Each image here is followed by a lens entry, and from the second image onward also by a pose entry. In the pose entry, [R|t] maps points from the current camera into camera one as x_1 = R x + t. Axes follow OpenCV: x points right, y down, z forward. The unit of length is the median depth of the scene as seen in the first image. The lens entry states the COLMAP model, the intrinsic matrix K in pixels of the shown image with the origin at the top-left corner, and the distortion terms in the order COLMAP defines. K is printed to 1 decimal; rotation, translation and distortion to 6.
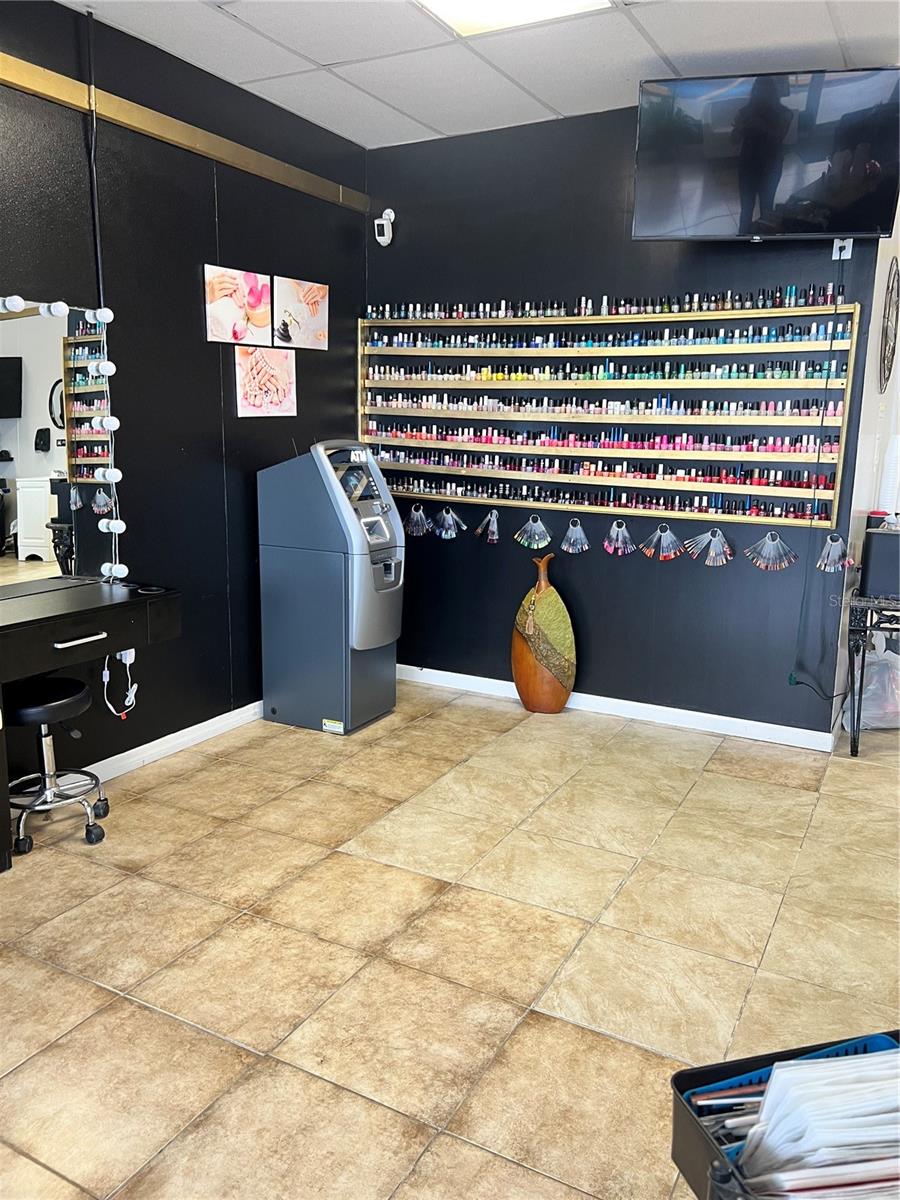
lens RADIAL K [[917.1, 0, 452.7], [0, 917.1, 602.0], [0, 0, 1]] dist [0.030791, -0.012010]
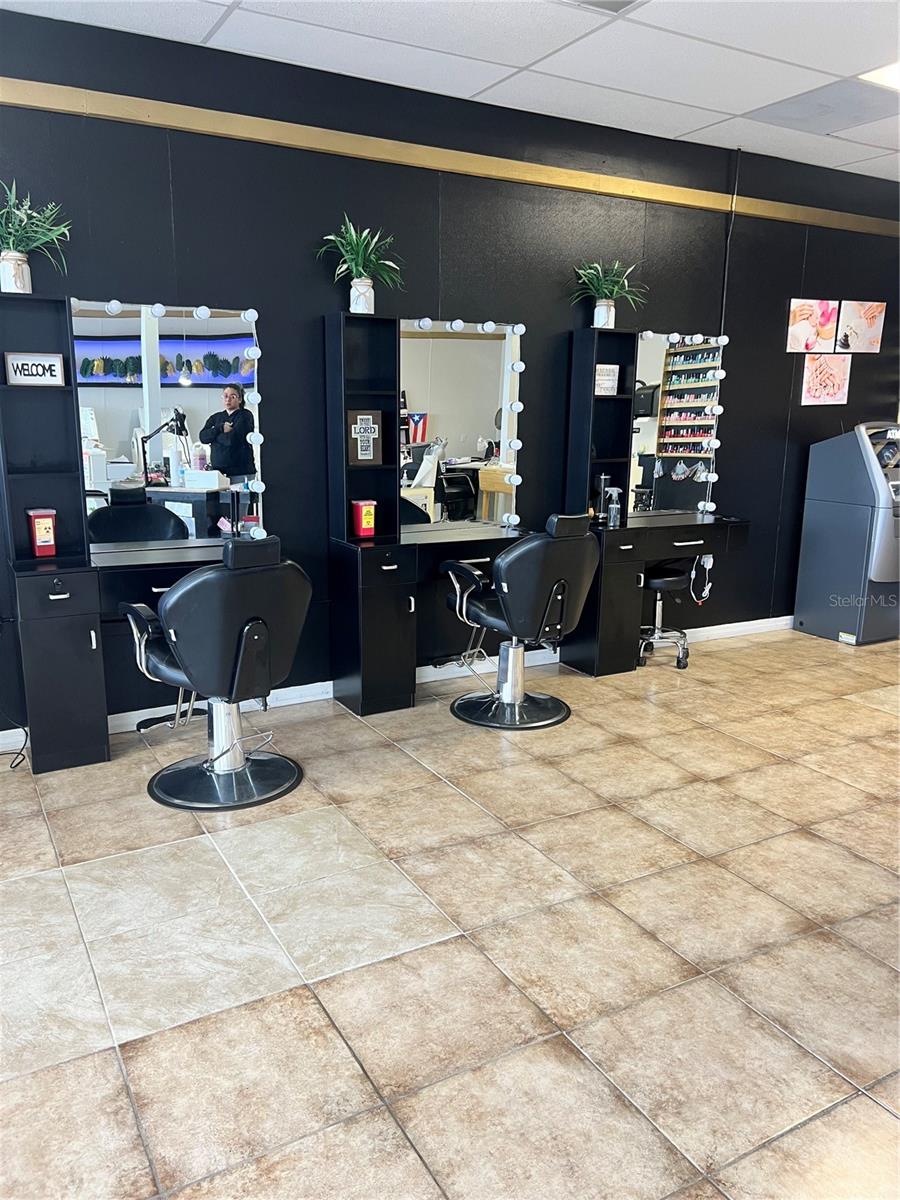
lens RADIAL K [[917.1, 0, 453.5], [0, 917.1, 601.7], [0, 0, 1]] dist [0.030791, -0.012010]
pose [[0.849641, 0.107434, -0.516303, 0.079662], [-0.103430, 0.993962, 0.036620, 0.108146], [0.517120, 0.022288, 0.855623, -0.509953]]
